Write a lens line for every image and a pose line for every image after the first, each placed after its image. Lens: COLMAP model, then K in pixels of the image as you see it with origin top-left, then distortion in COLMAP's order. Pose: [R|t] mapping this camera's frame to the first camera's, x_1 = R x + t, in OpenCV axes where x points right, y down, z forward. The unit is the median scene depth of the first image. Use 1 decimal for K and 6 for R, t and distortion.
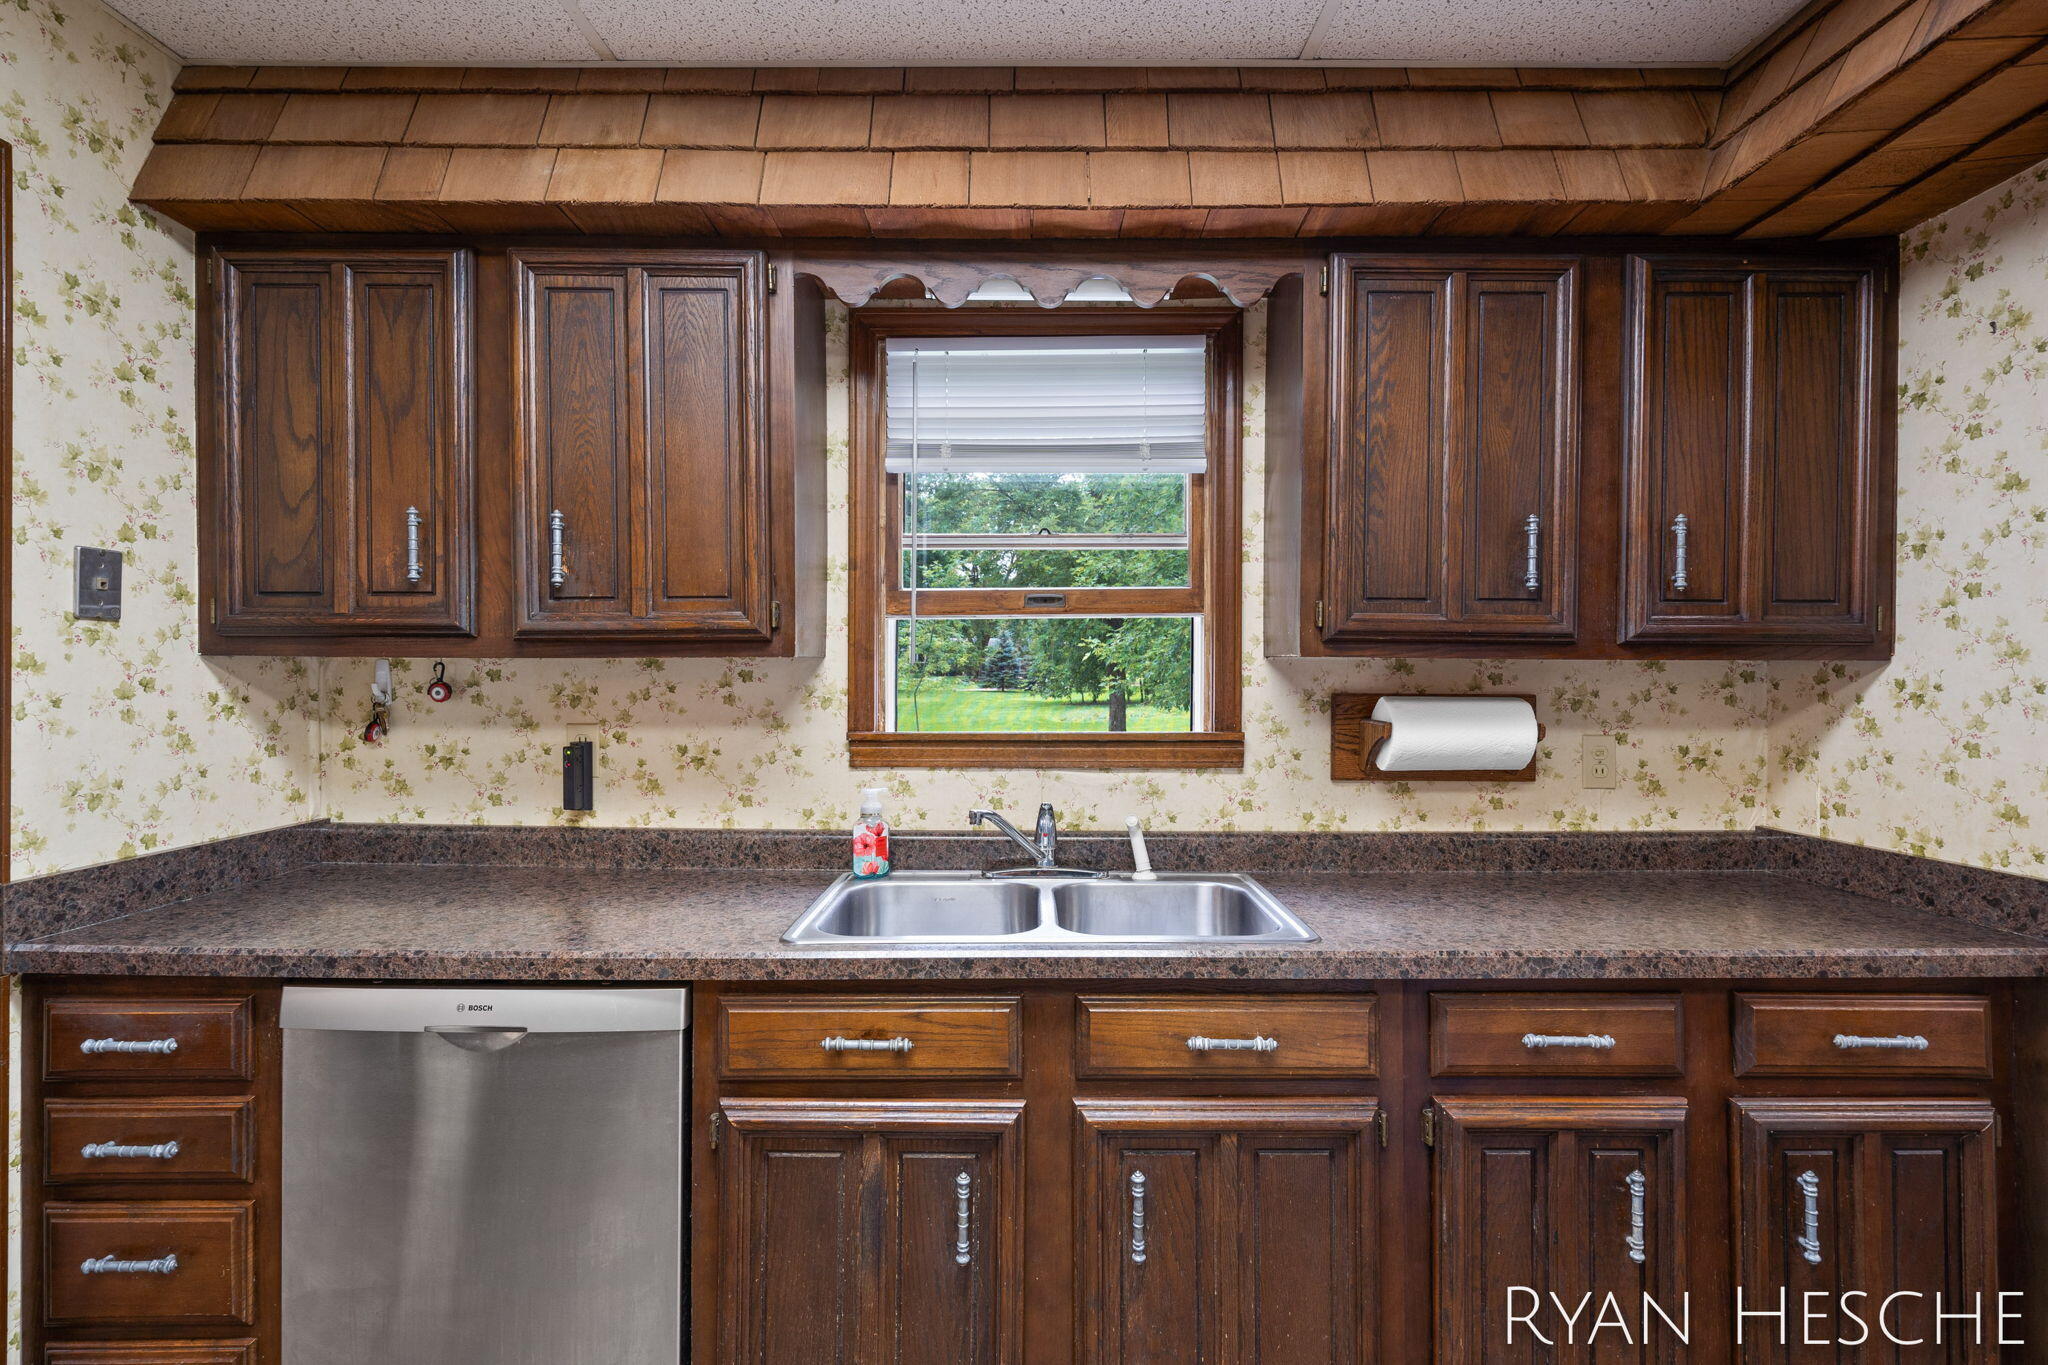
lens RADIAL K [[984.3, 0, 1024.0], [0, 984.3, 682.5], [0, 0, 1]] dist [0.000670, 0.000293]
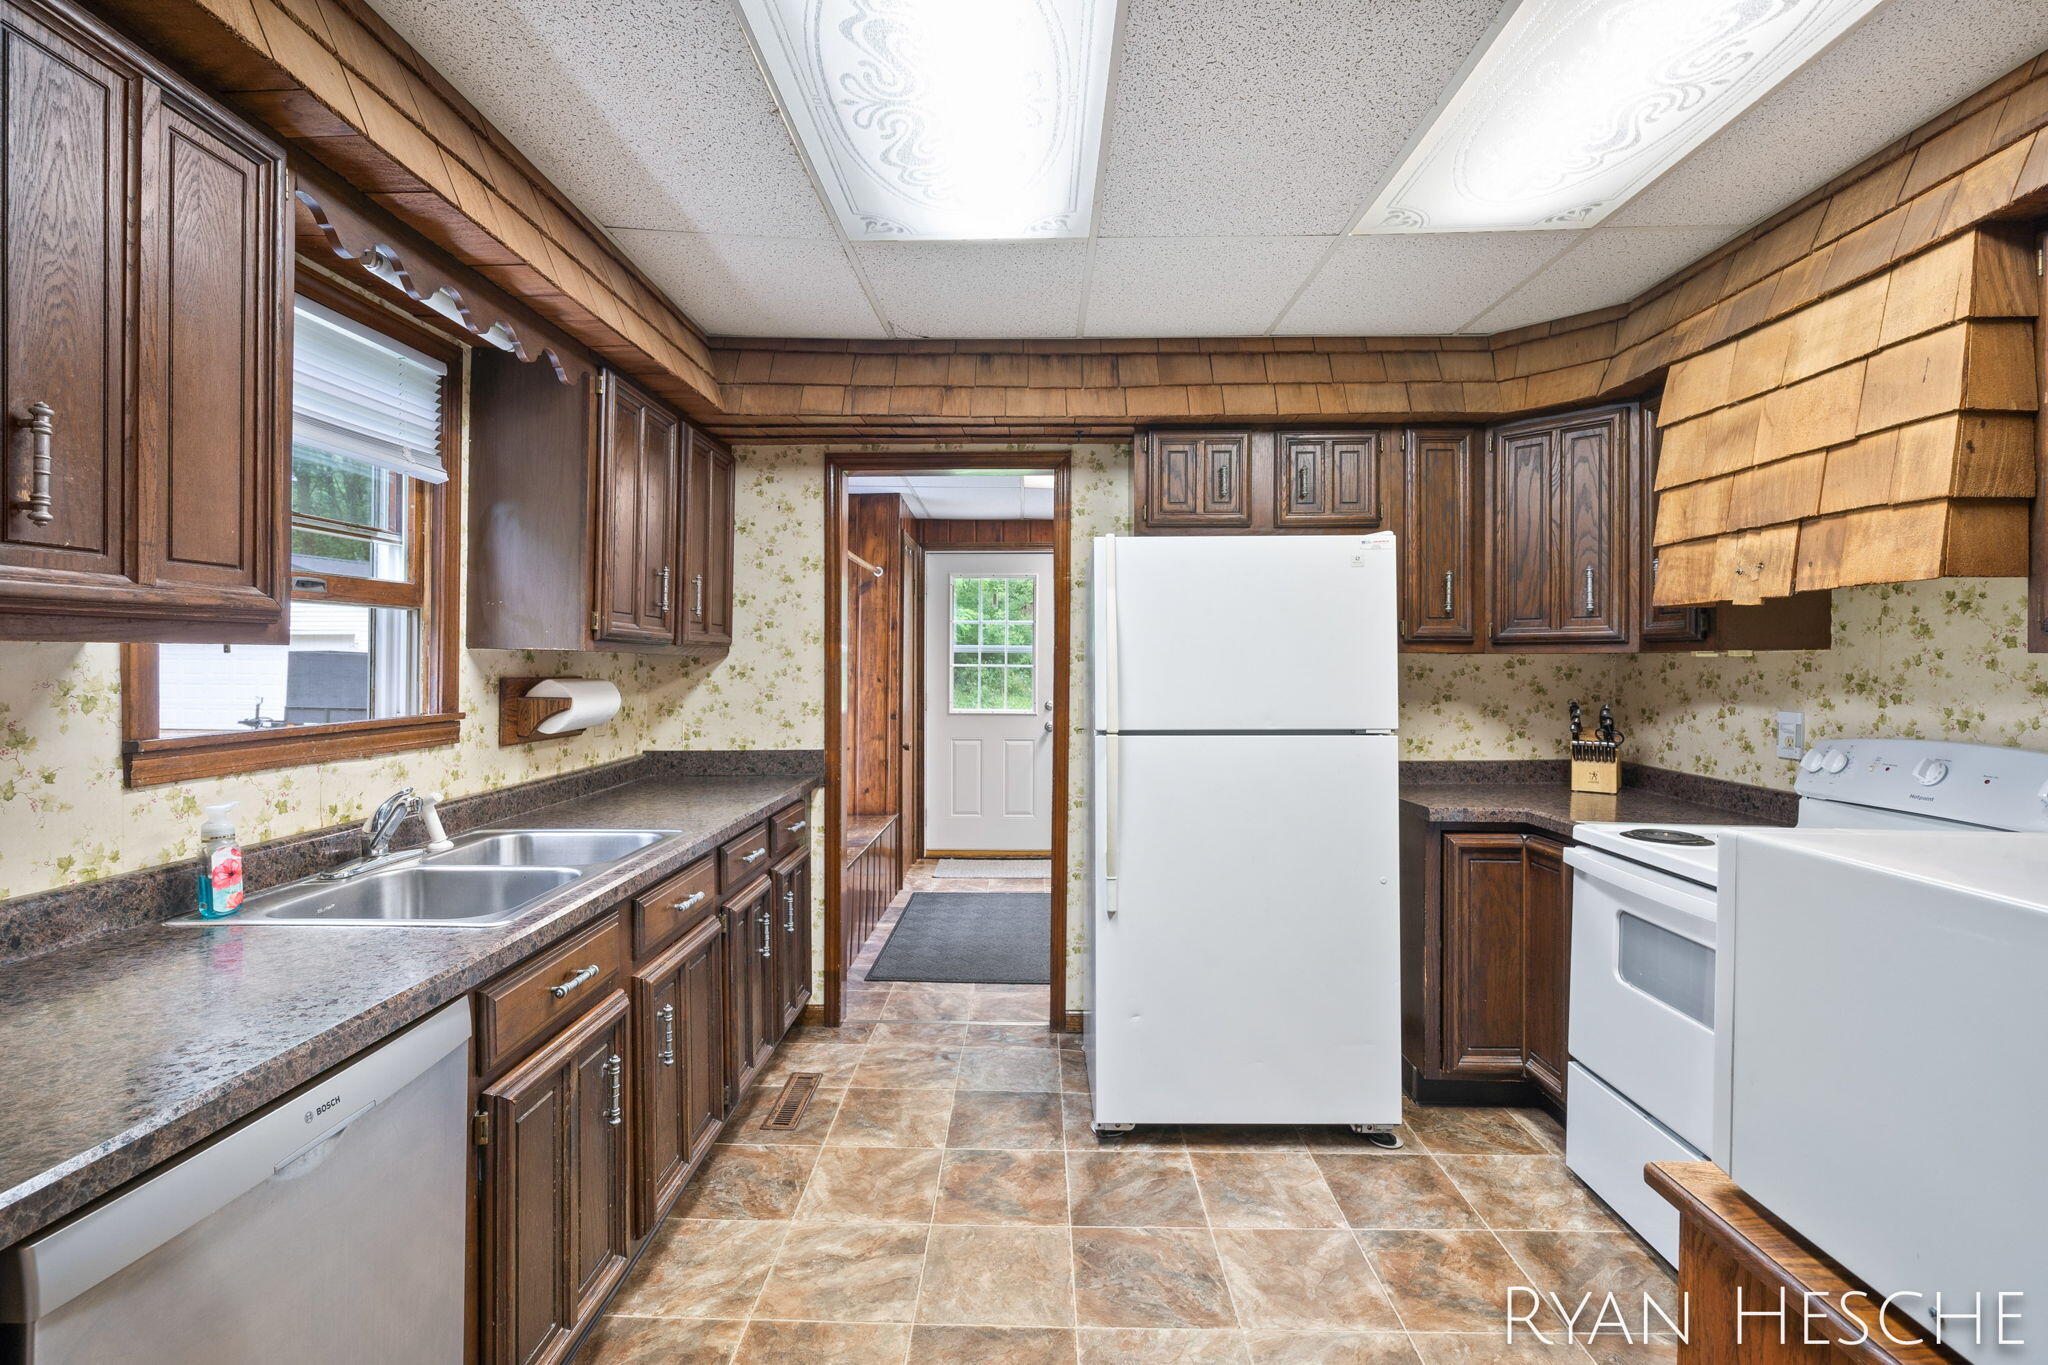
lens RADIAL K [[926.2, 0, 1024.0], [0, 926.2, 682.5], [0, 0, 1]] dist [-0.000048, 0.001167]
pose [[0.023144, -0.023582, 0.999454, -0.923196], [0.001671, 0.999721, 0.023550, -0.010484], [-0.999731, 0.001125, 0.023177, 0.325994]]
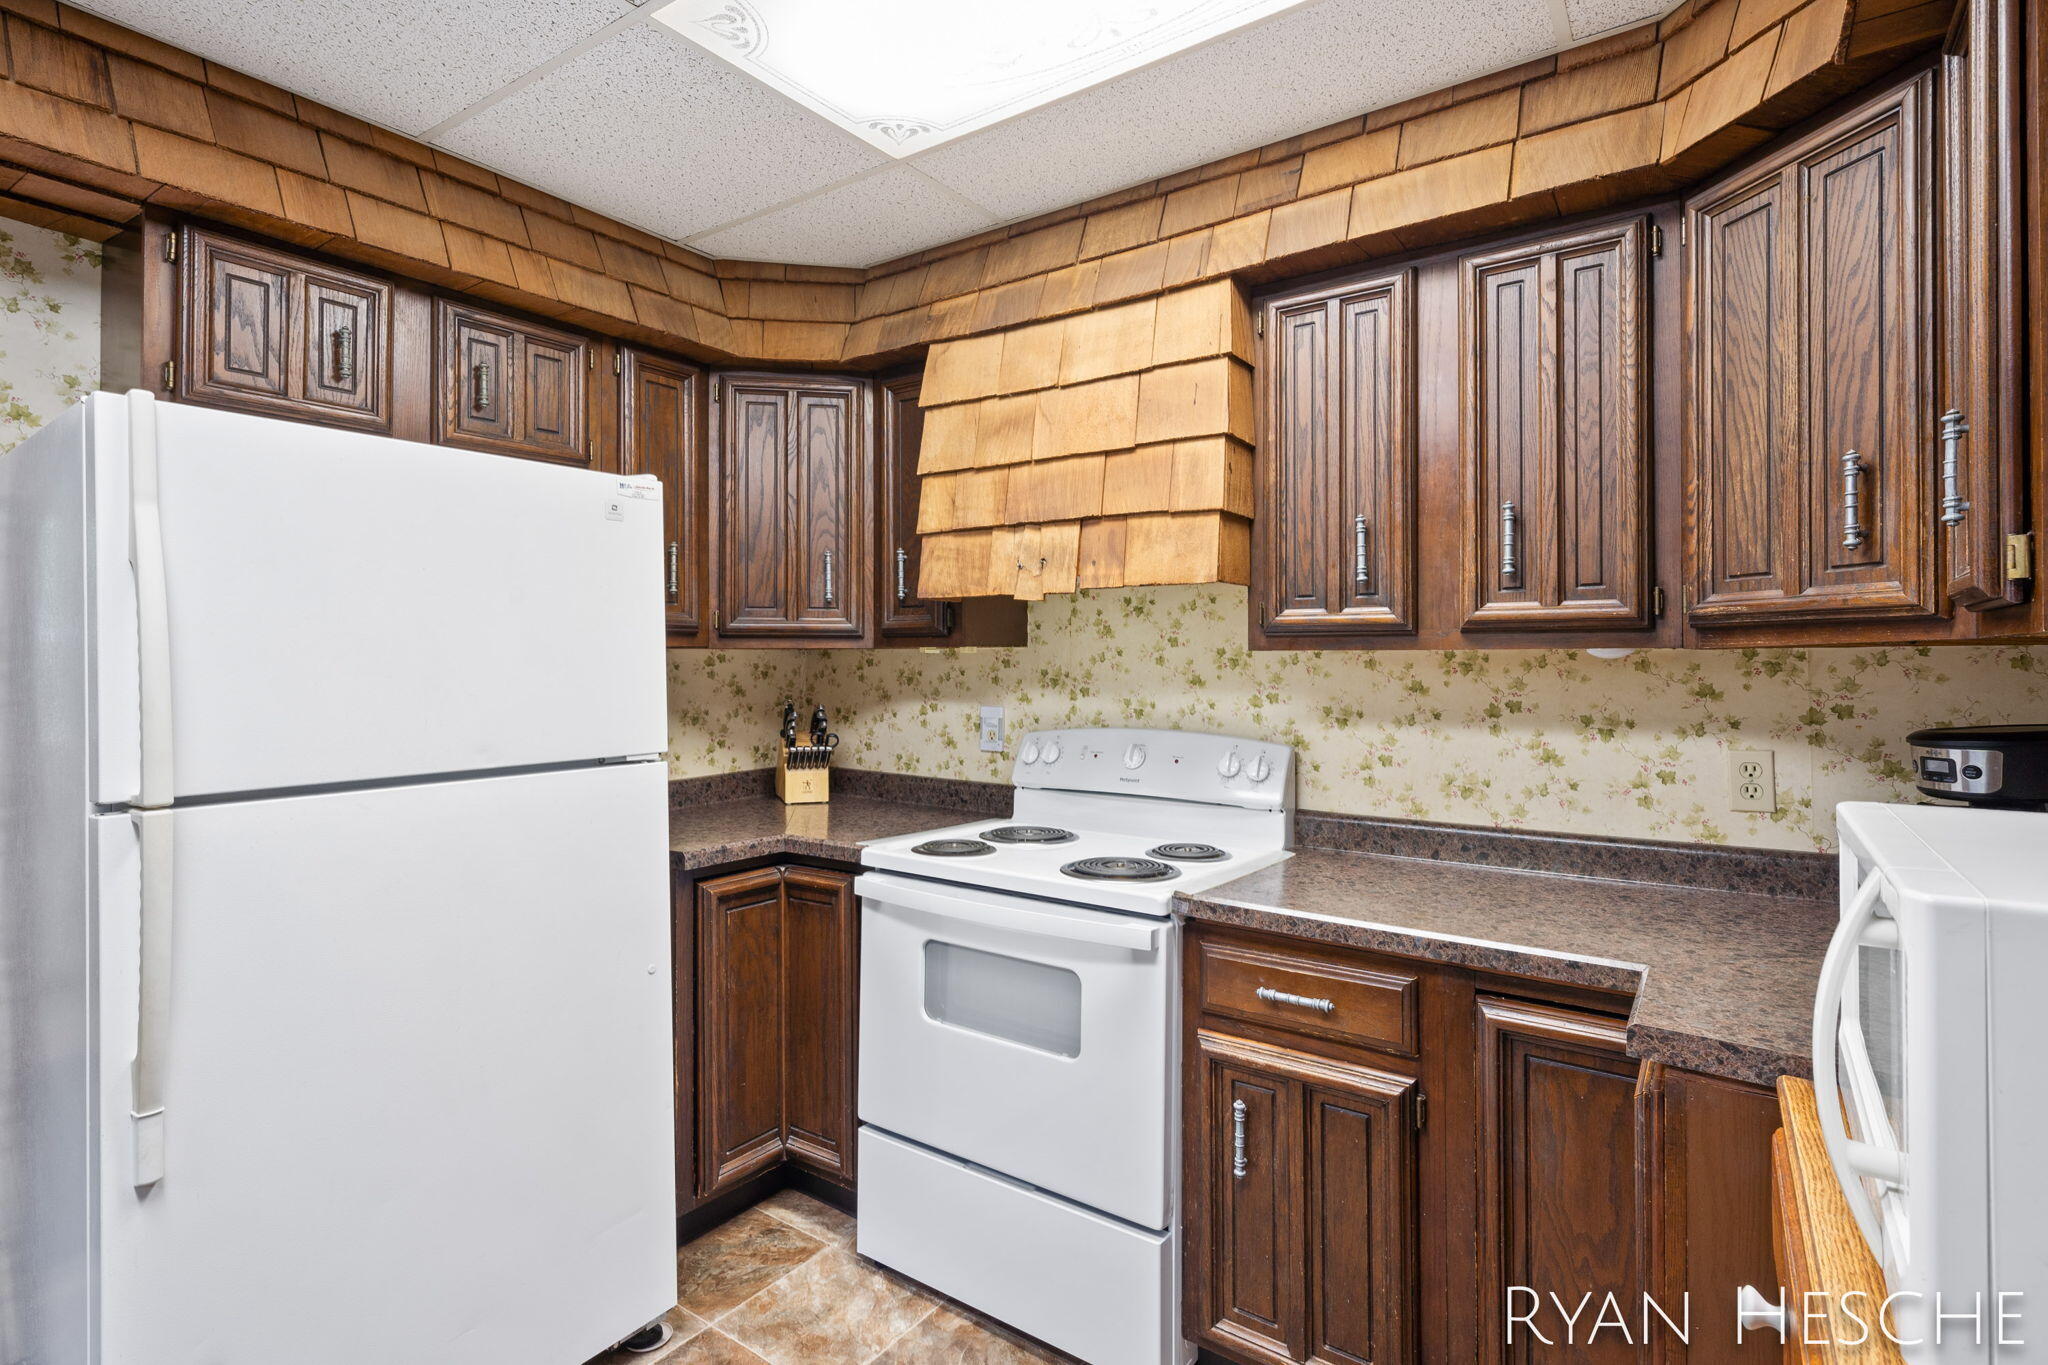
lens RADIAL K [[987.8, 0, 1030.2], [0, 987.8, 656.3], [0, 0, 1]] dist [0.000086, 0.000546]
pose [[-0.813441, -0.000203, 0.581648, -0.479917], [-0.000782, 0.999999, -0.000745, -0.009272], [-0.581647, -0.001060, -0.813440, 0.430053]]
